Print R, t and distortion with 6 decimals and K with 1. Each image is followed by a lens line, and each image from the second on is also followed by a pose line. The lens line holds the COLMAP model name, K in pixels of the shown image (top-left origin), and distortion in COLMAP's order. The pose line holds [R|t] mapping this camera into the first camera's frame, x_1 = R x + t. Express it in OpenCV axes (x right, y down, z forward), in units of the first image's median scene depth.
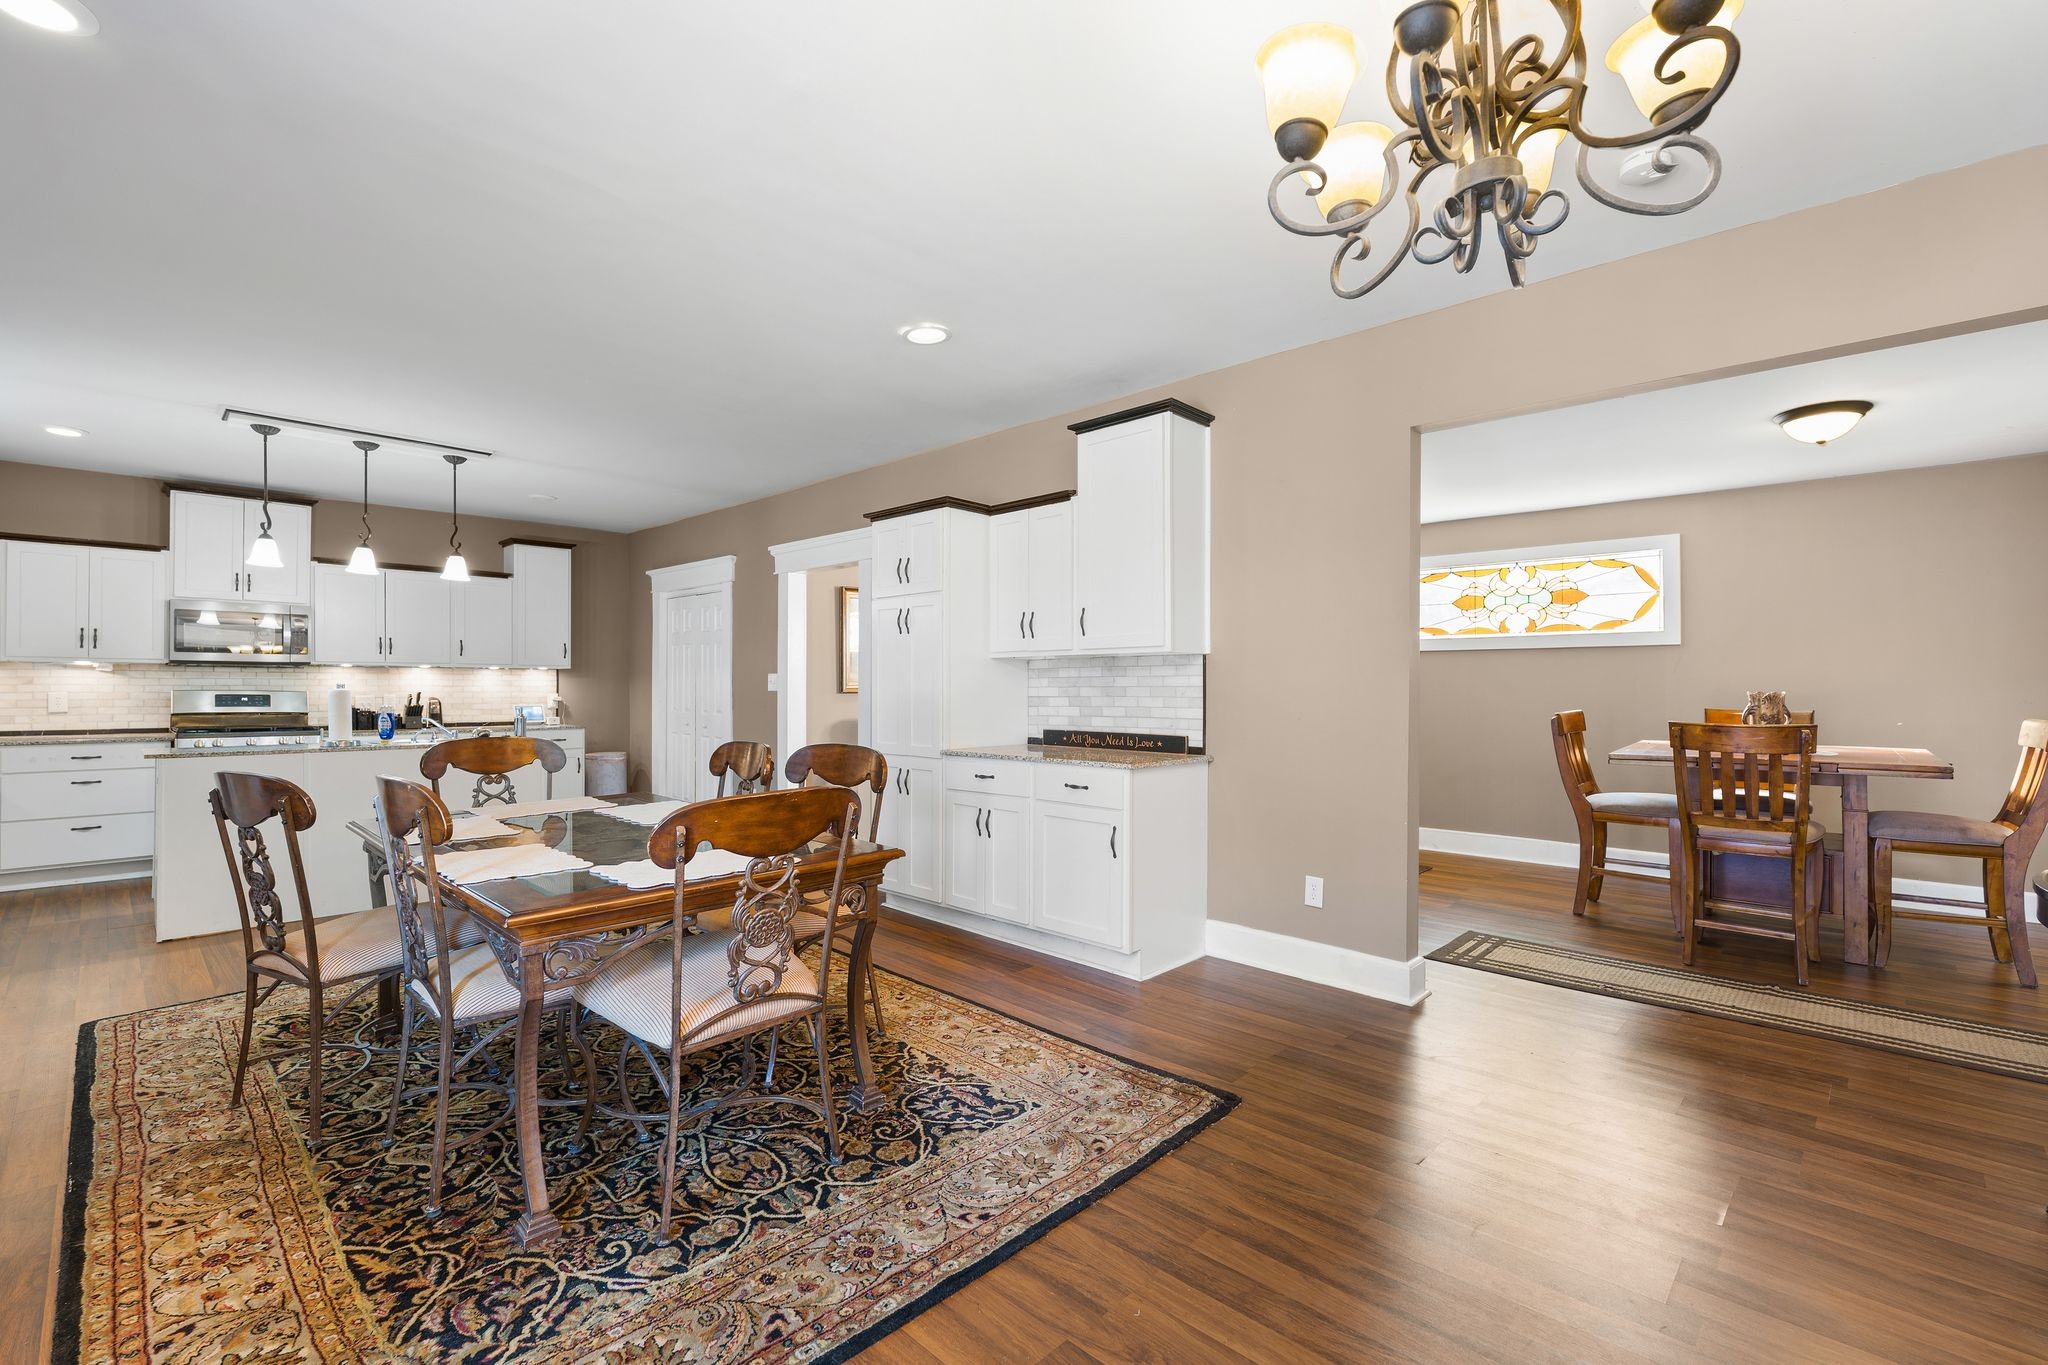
lens RADIAL K [[897.7, 0, 1029.9], [0, 897.7, 682.3], [0, 0, 1]] dist [-0.010927, 0.000533]
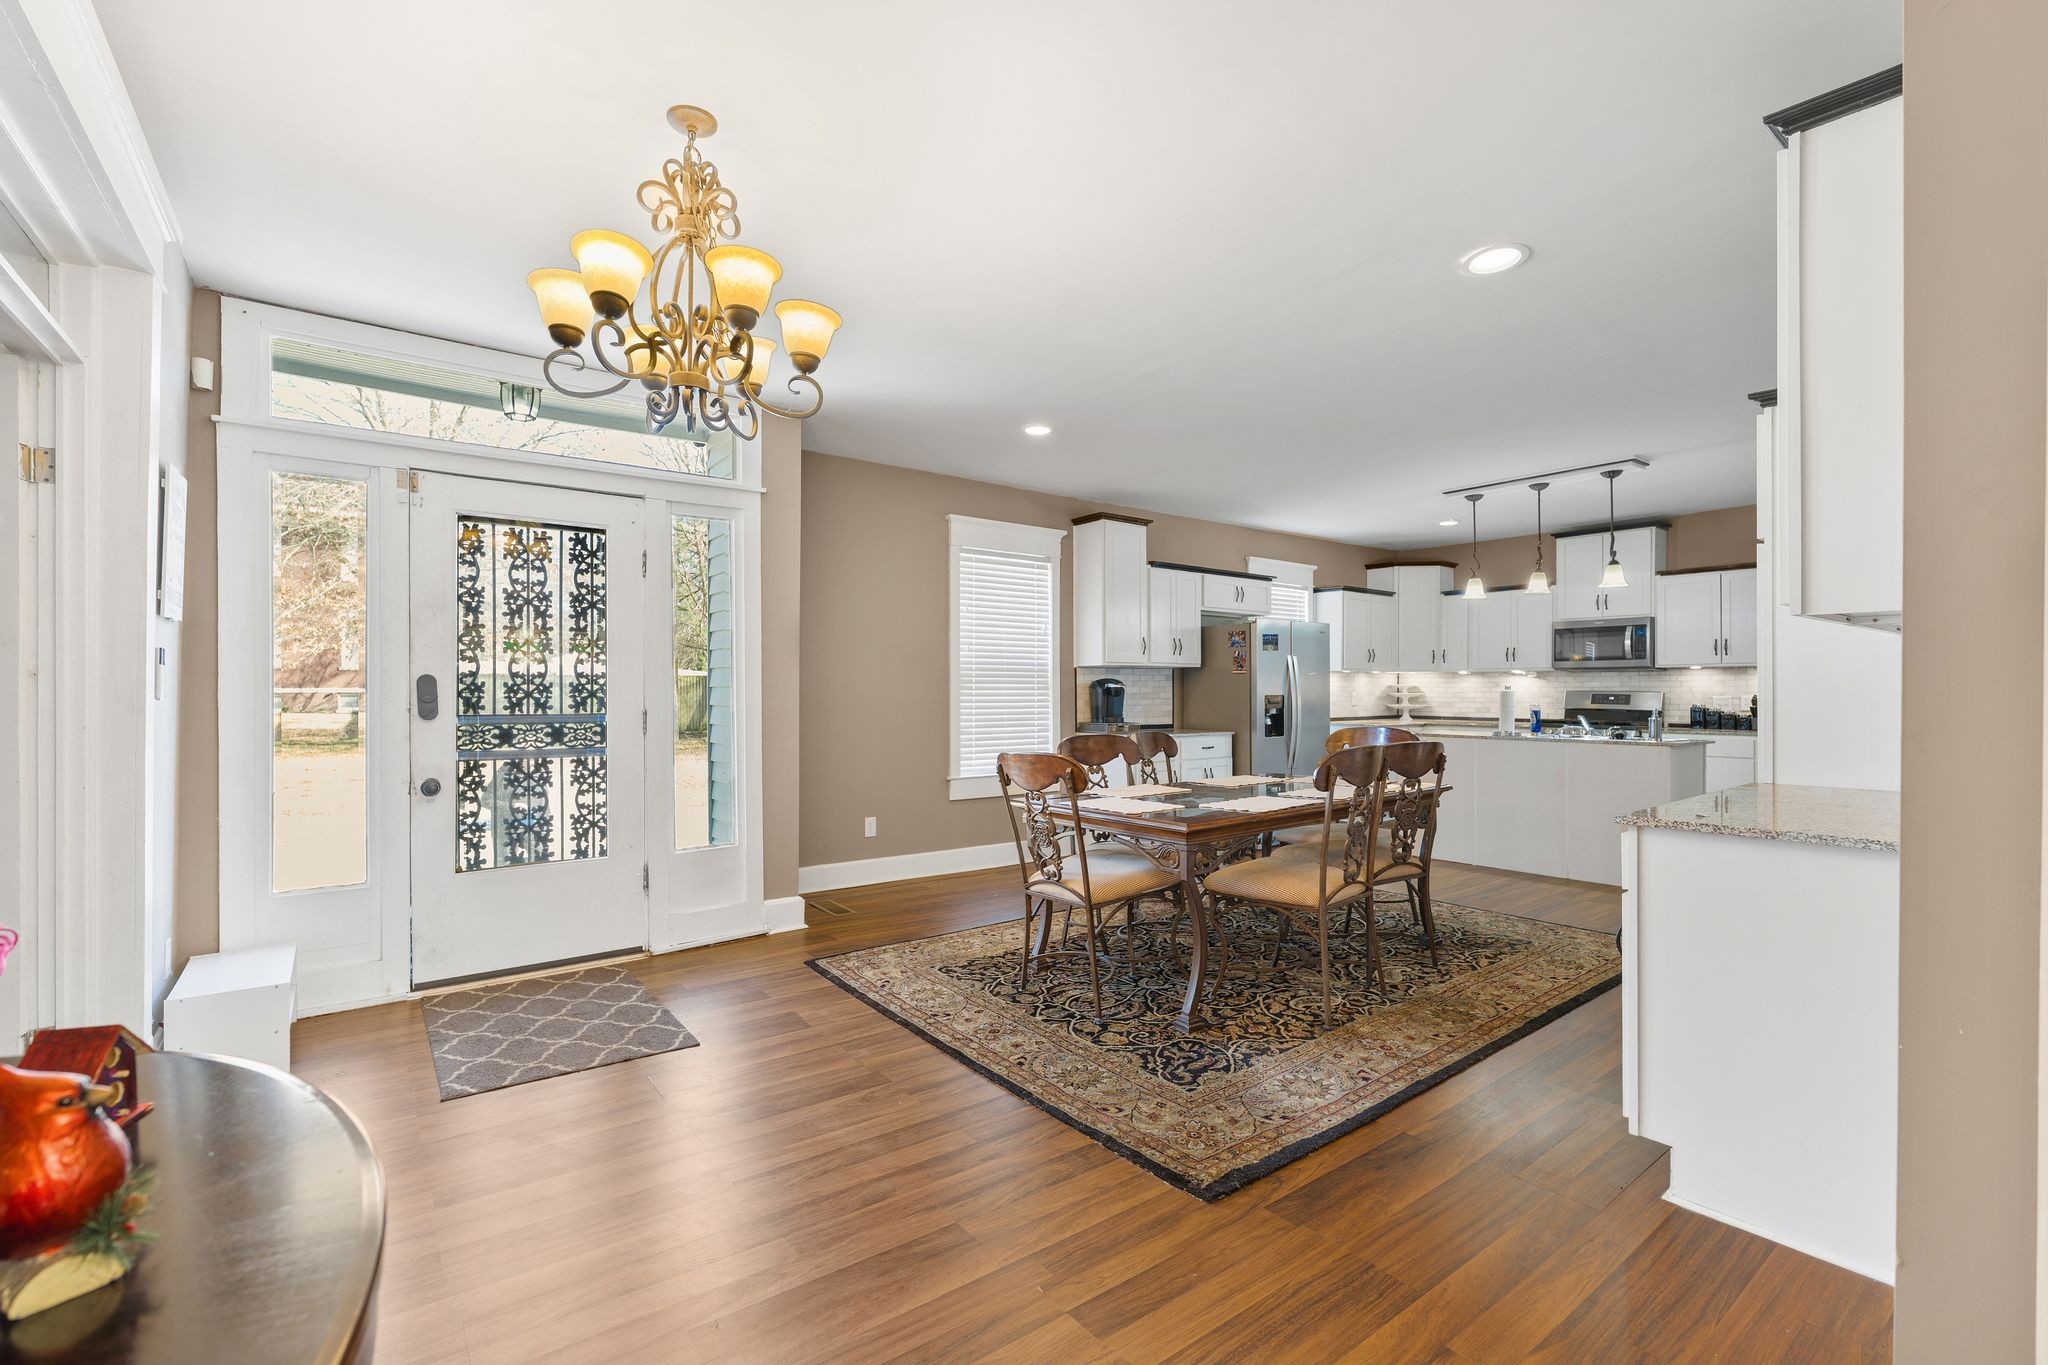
lens RADIAL K [[897.7, 0, 1016.1], [0, 897.7, 679.5], [0, 0, 1]] dist [-0.010927, 0.000533]
pose [[-0.164546, -0.011899, -0.986298, 0.904533], [0.007918, 0.999879, -0.013384, 0.006947], [0.986338, -0.010012, -0.164432, 0.824127]]
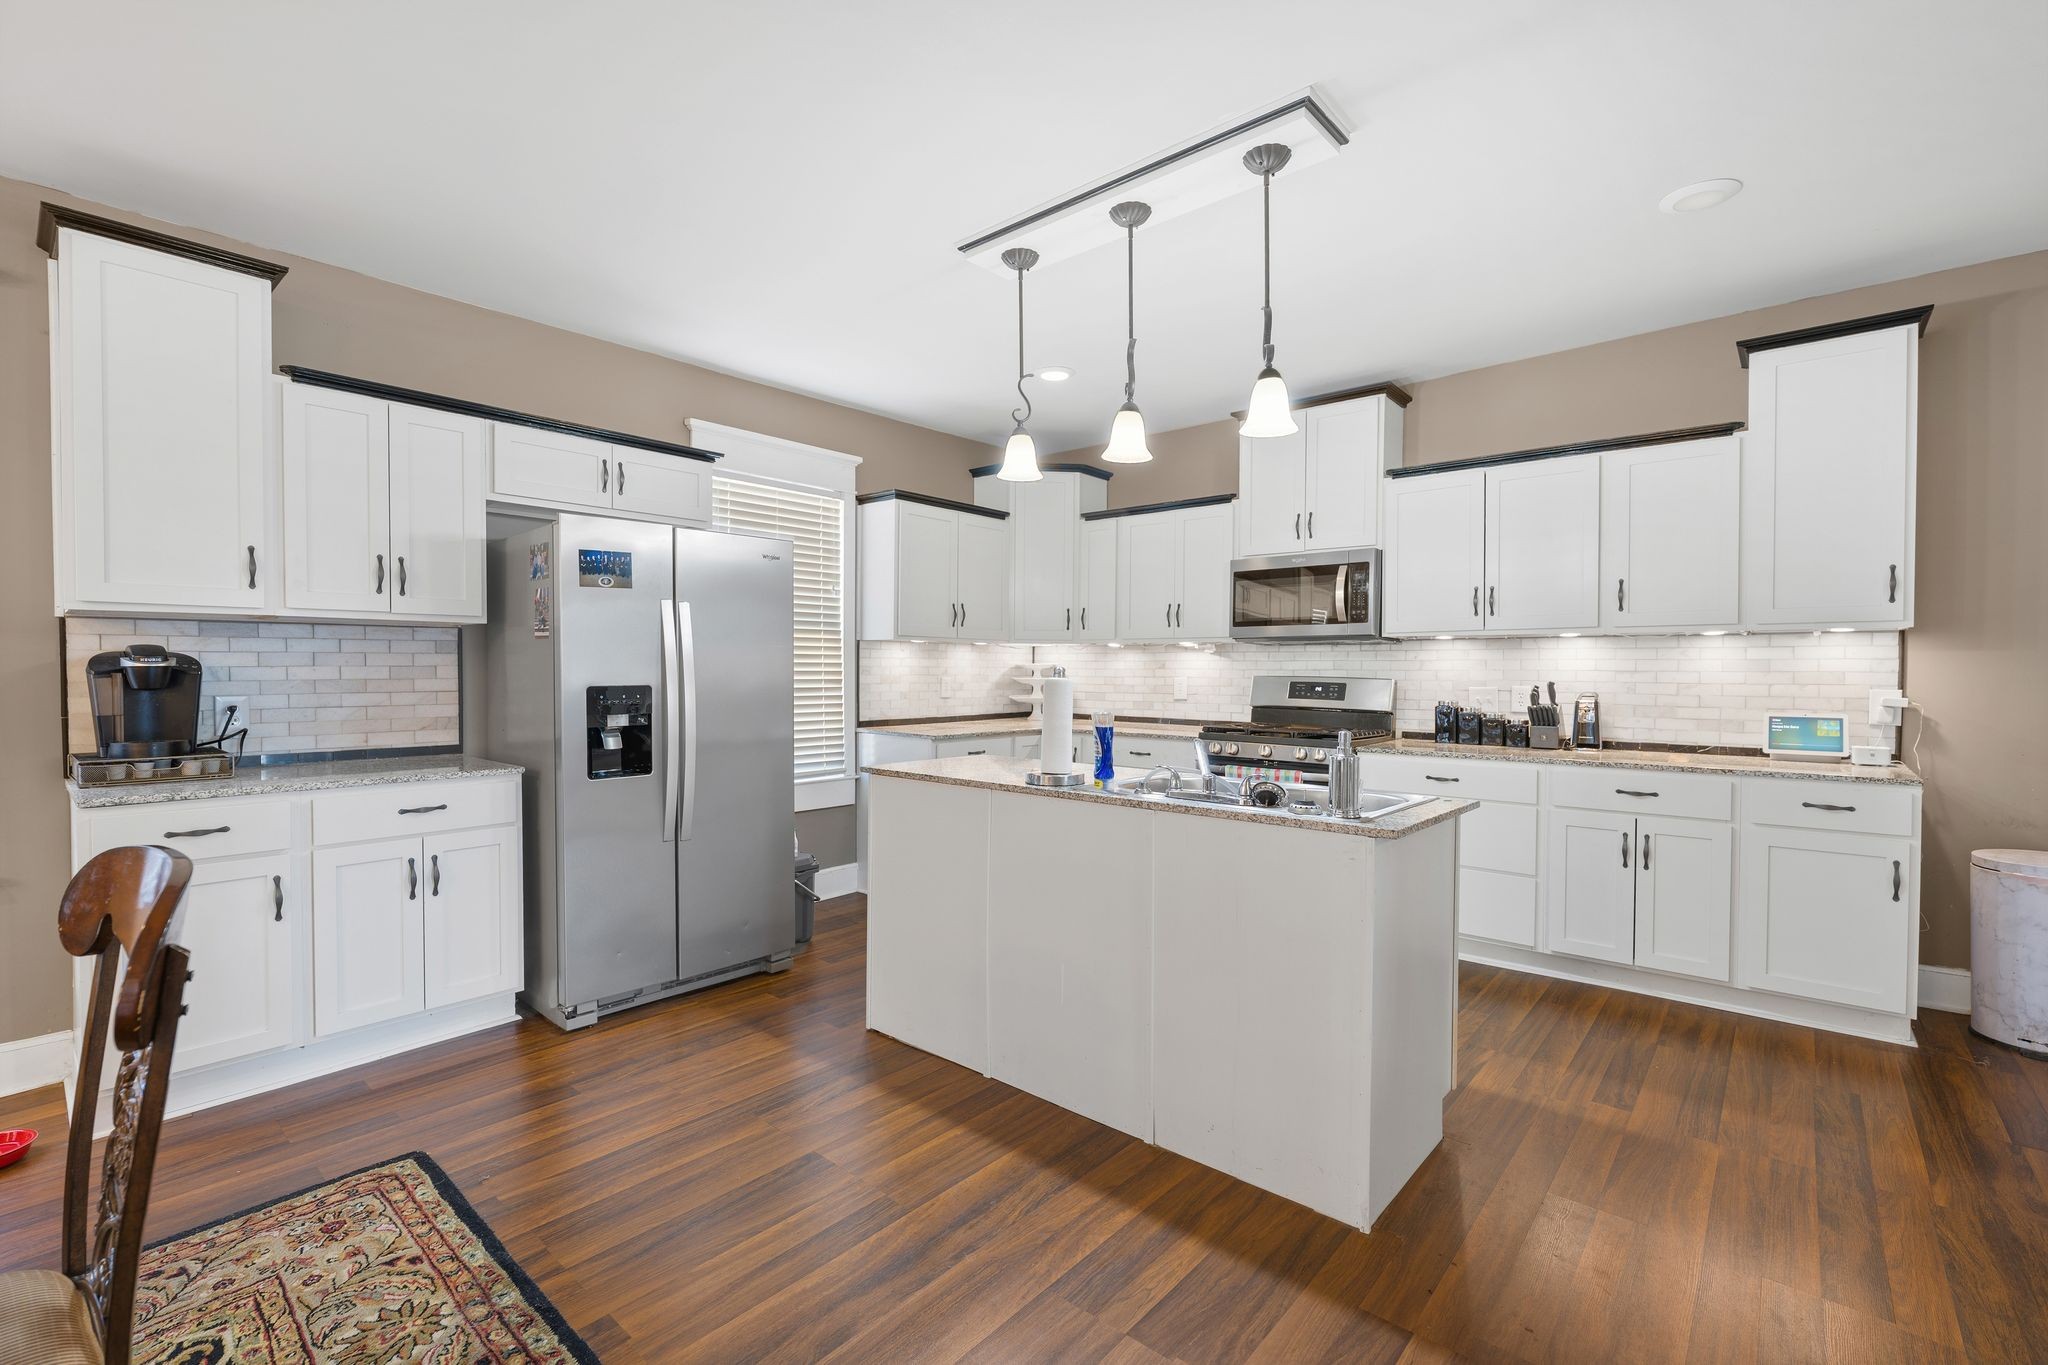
lens RADIAL K [[897.7, 0, 1024.8], [0, 897.7, 666.6], [0, 0, 1]] dist [-0.010927, 0.000533]
pose [[0.041088, -0.001243, -0.999155, -0.349920], [0.003557, 0.999993, -0.001098, 0.001559], [0.999149, -0.003509, 0.041092, 1.498895]]
